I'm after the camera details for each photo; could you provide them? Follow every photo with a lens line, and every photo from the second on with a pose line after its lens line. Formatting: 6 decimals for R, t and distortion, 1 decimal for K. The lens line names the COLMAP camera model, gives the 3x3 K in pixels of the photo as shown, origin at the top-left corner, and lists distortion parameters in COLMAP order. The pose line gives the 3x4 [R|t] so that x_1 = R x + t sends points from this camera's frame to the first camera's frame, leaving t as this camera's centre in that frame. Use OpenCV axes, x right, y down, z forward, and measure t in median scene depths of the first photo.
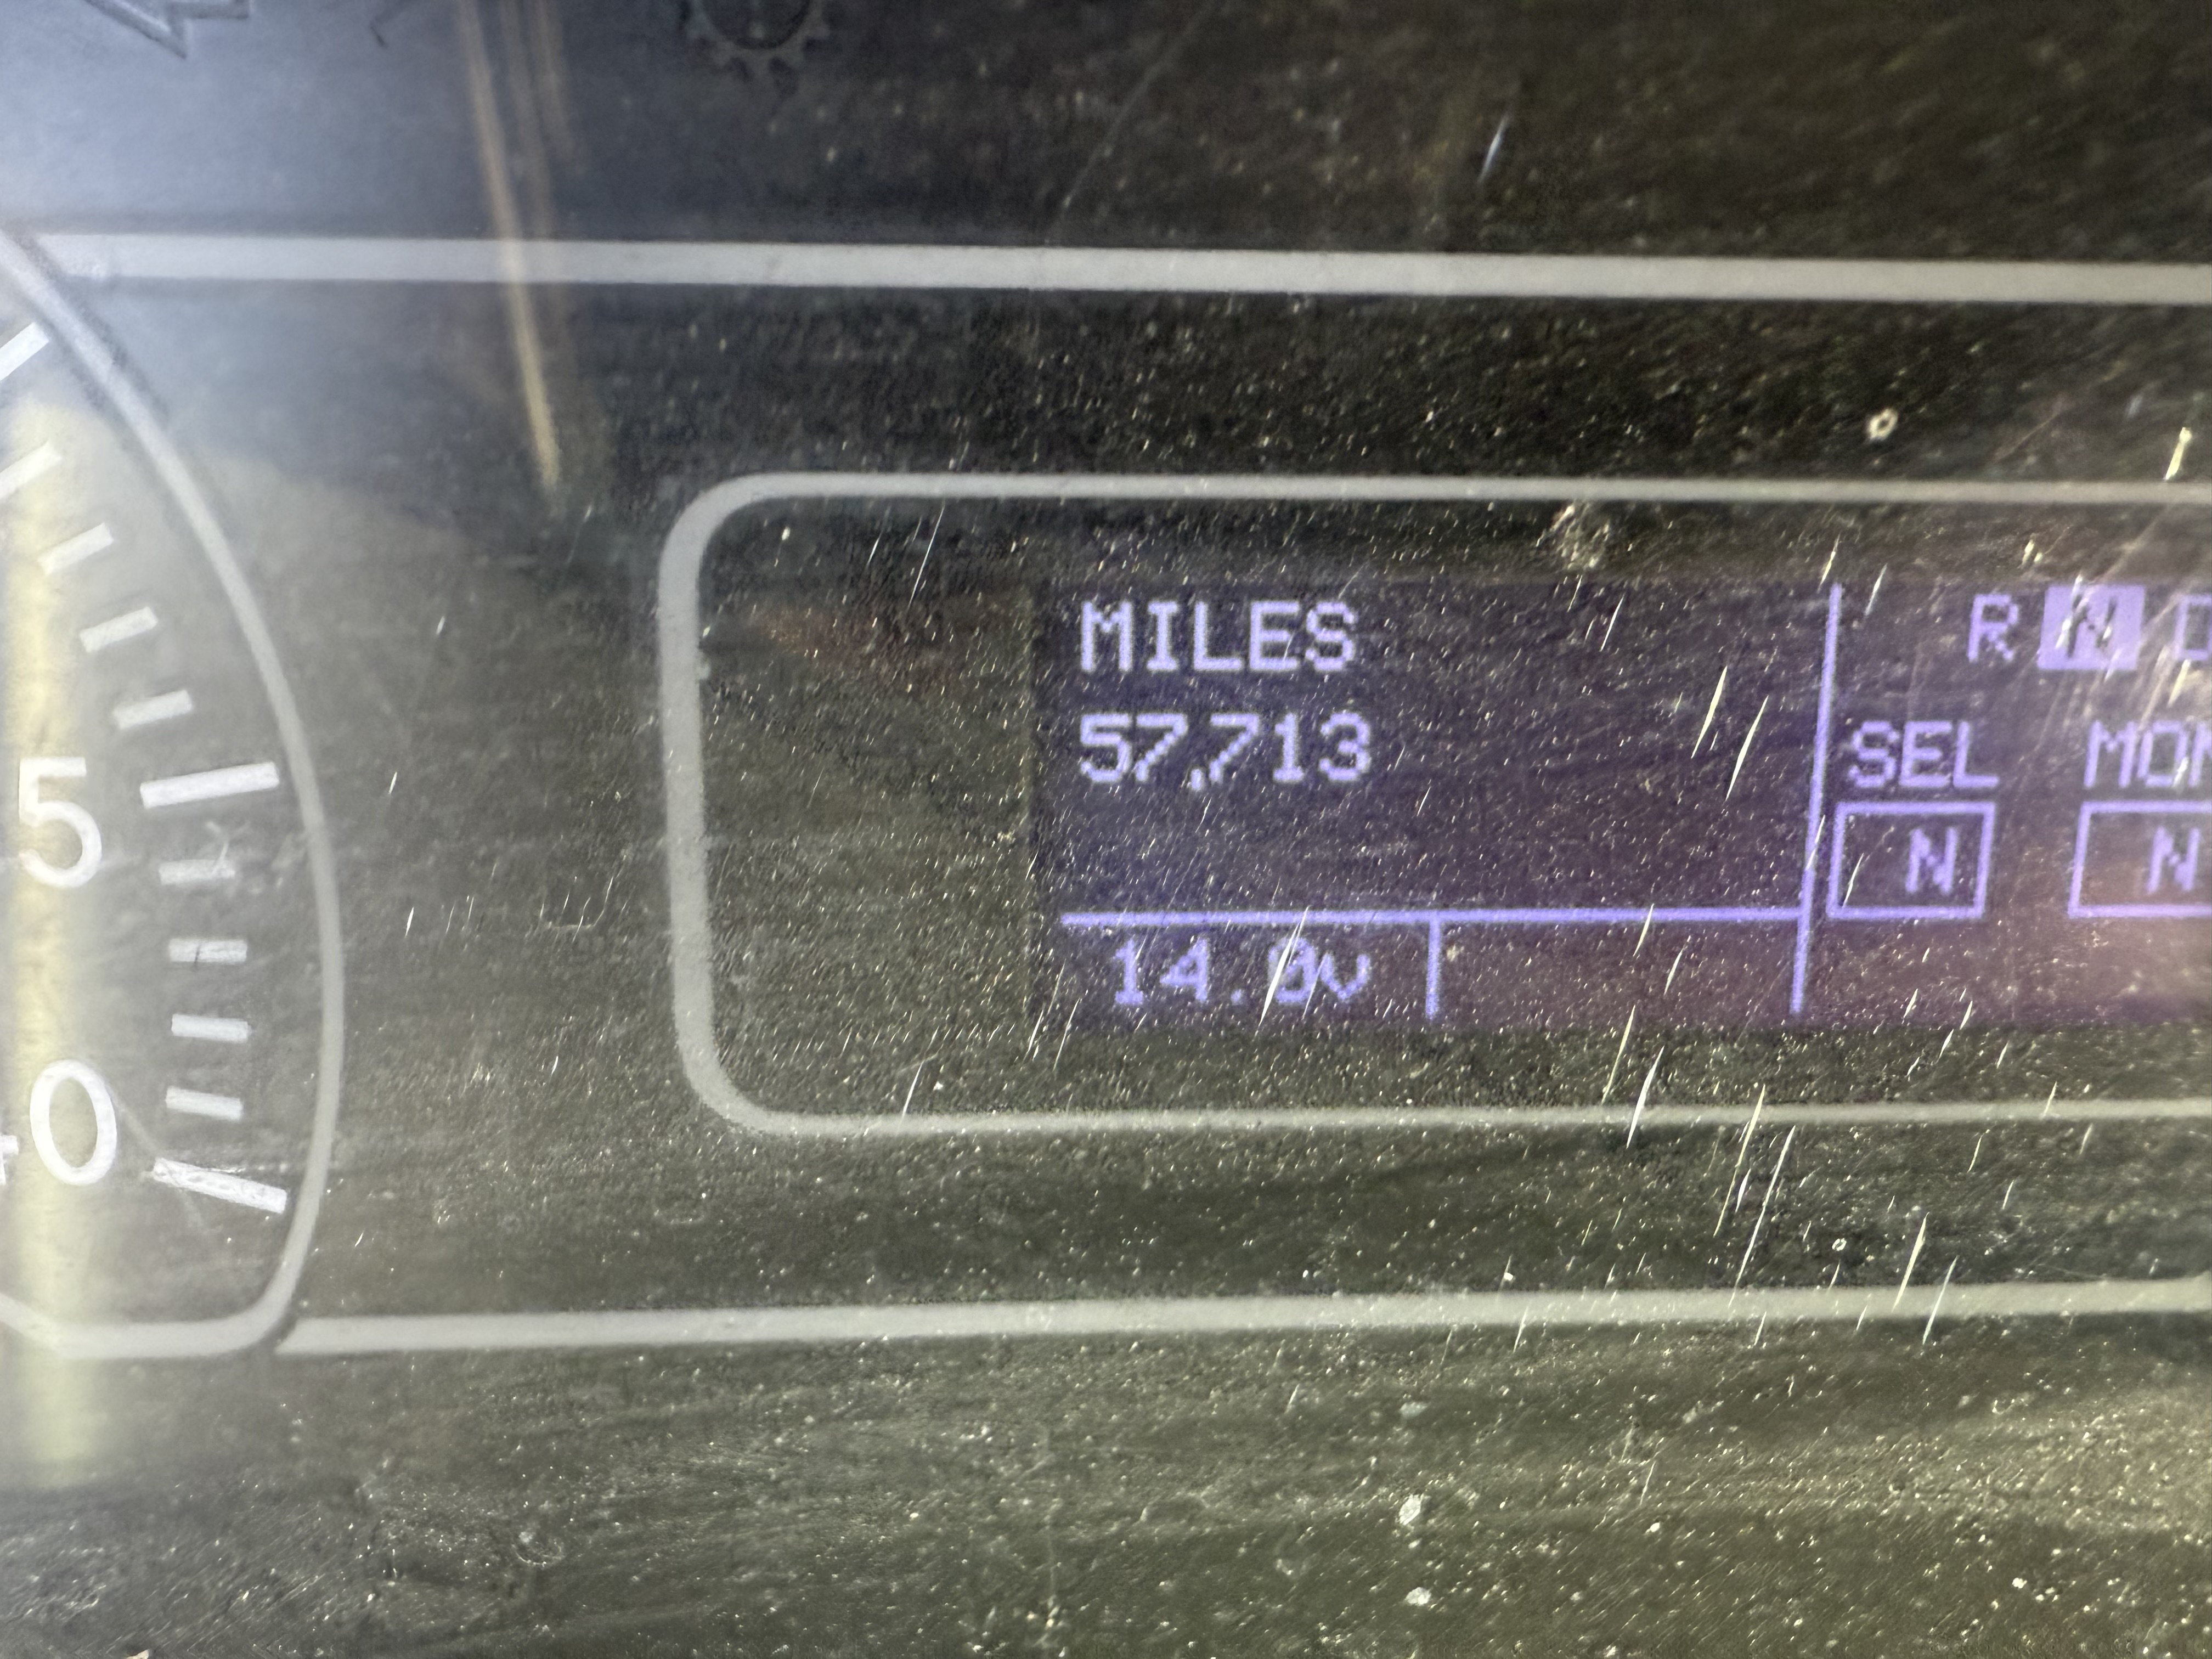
lens RADIAL K [[1544.2, 0, 1106.0], [0, 1544.2, 829.5], [0, 0, 1]] dist [0.056448, -0.001205]
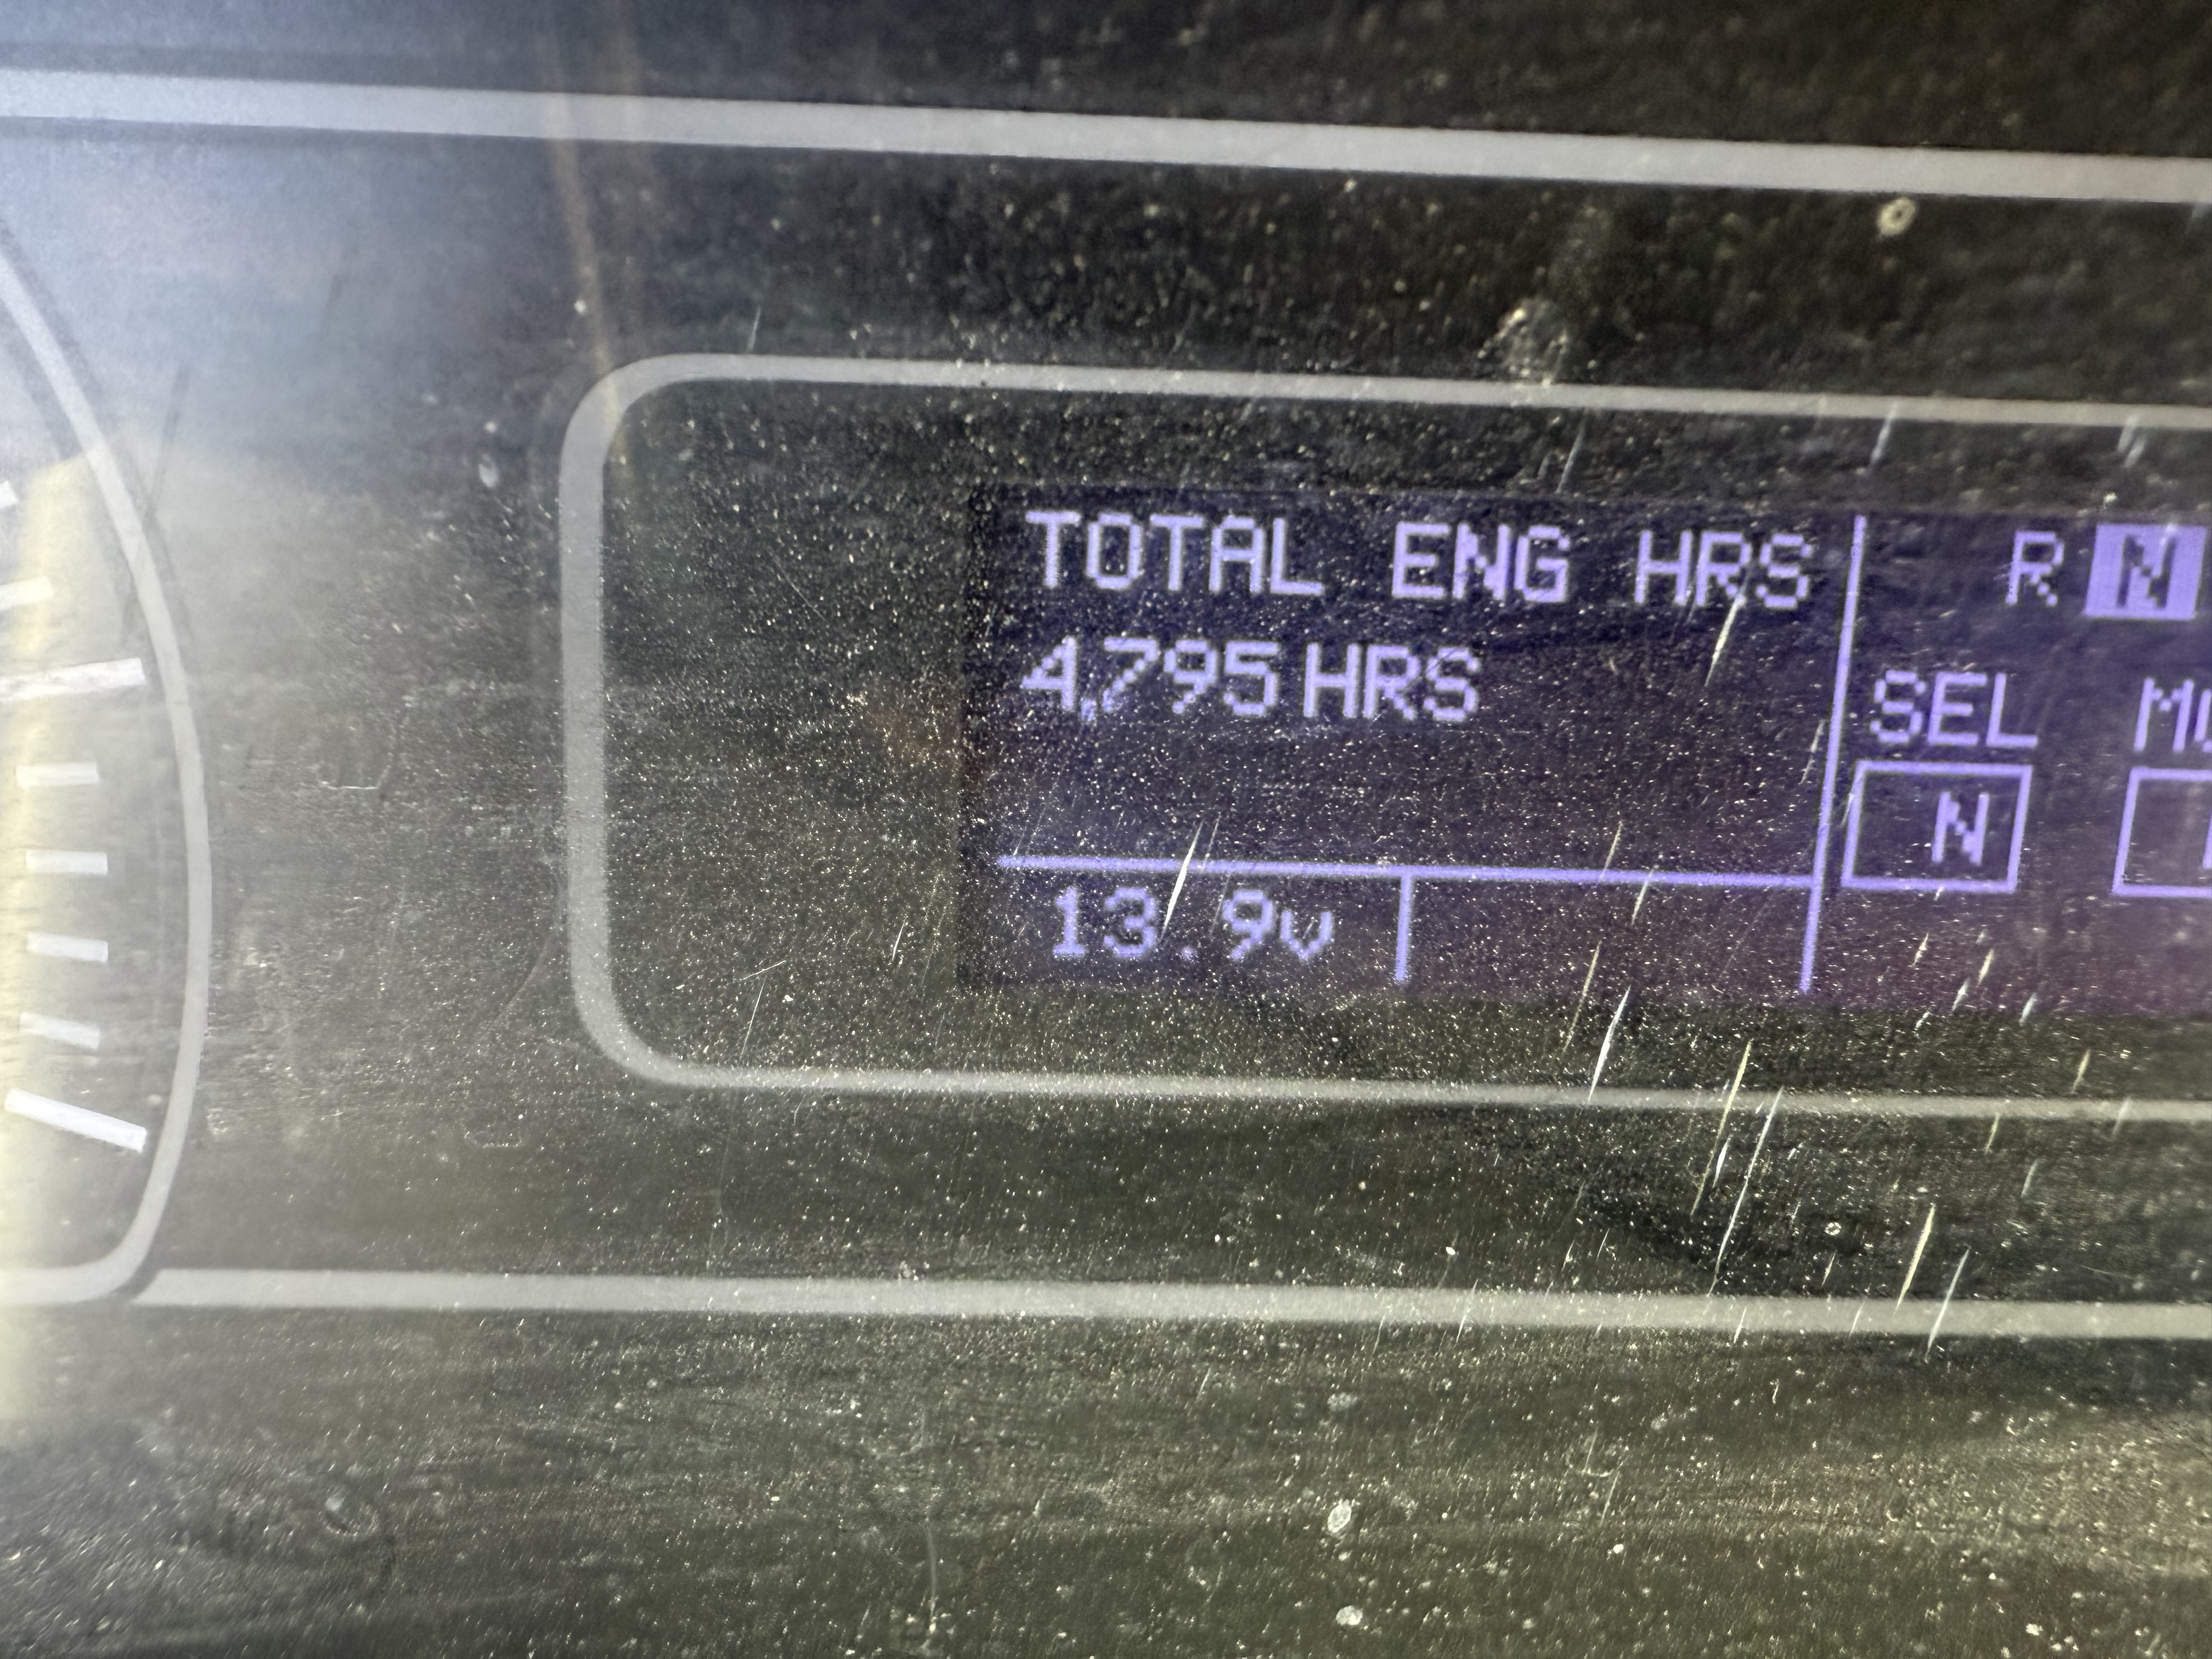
lens RADIAL K [[1551.5, 0, 1099.3], [0, 1551.5, 836.3], [0, 0, 1]] dist [0.046883, 0.000791]
pose [[0.999196, 0.030900, -0.025541, 0.074818], [-0.031186, 0.999454, -0.010871, 0.068447], [0.025192, 0.011659, 0.999615, 0.112300]]
